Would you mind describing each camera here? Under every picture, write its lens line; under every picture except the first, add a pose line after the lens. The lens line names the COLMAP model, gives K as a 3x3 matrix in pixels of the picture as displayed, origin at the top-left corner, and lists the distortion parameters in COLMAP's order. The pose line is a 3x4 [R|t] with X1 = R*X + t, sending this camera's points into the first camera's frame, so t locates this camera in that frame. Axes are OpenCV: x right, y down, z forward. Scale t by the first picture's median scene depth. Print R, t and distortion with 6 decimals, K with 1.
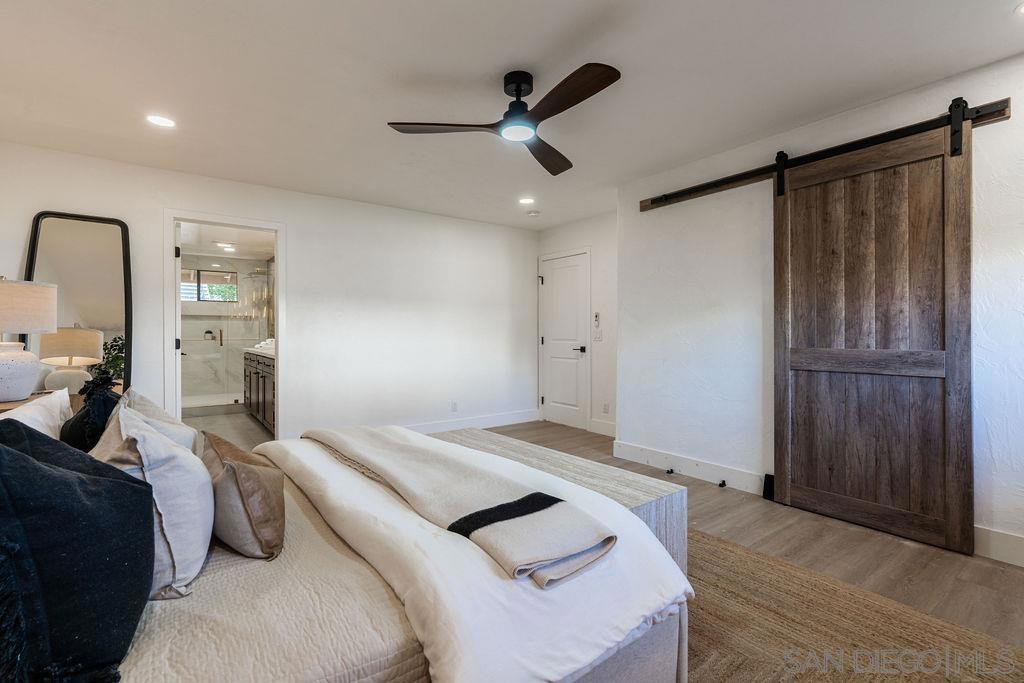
lens RADIAL K [[472.0, 0, 510.1], [0, 472.0, 337.1], [0, 0, 1]] dist [-0.005111, 0.002205]
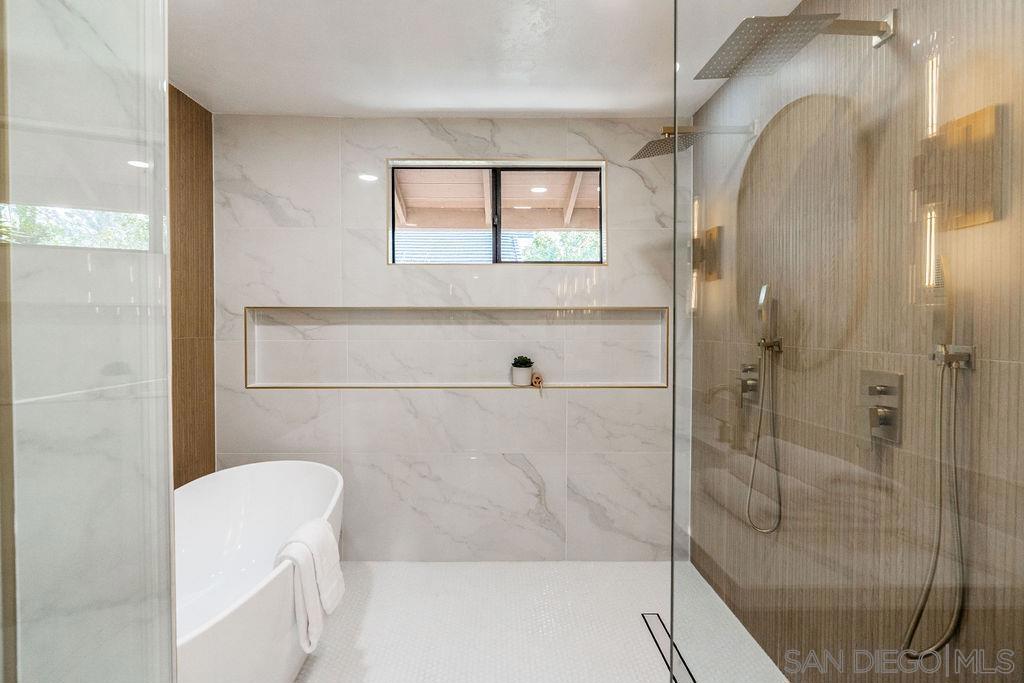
lens RADIAL K [[472.0, 0, 505.4], [0, 472.0, 335.9], [0, 0, 1]] dist [-0.005111, 0.002205]
pose [[0.816665, 0.010513, -0.577017, -0.463397], [-0.002455, 0.999888, 0.014744, -0.032596], [0.577107, -0.010624, 0.816599, 0.730489]]
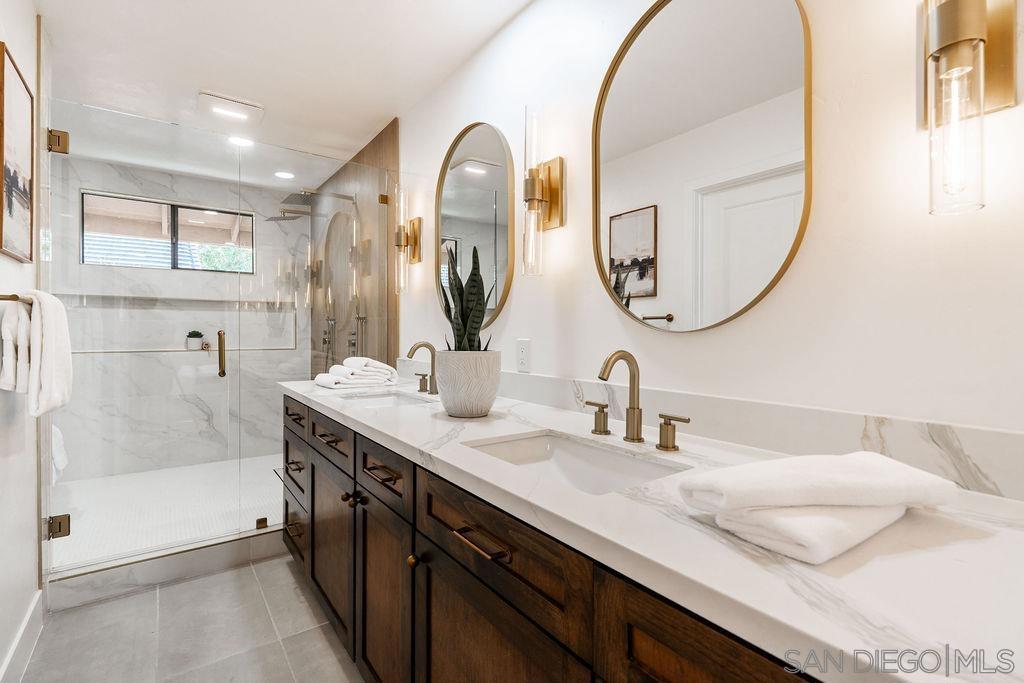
lens RADIAL K [[482.7, 0, 513.3], [0, 482.7, 335.3], [0, 0, 1]] dist [-0.011912, 0.000471]
pose [[0.999991, 0.003839, -0.001784, -0.310431], [-0.003831, 0.999982, 0.004629, -0.013335], [0.001802, -0.004623, 0.999988, 0.505094]]
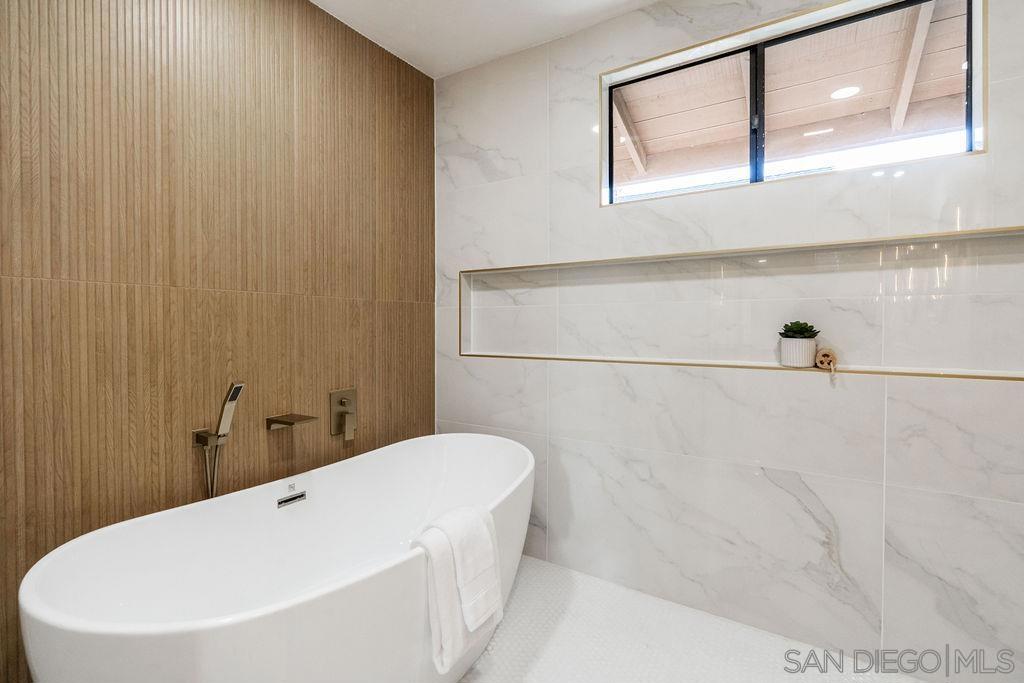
lens RADIAL K [[472.0, 0, 497.9], [0, 472.0, 332.8], [0, 0, 1]] dist [-0.005111, 0.002205]
pose [[0.359267, 0.013759, -0.933133, -0.492739], [-0.006828, 0.999903, 0.012115, -0.011173], [0.933210, 0.002019, 0.359326, 0.800115]]
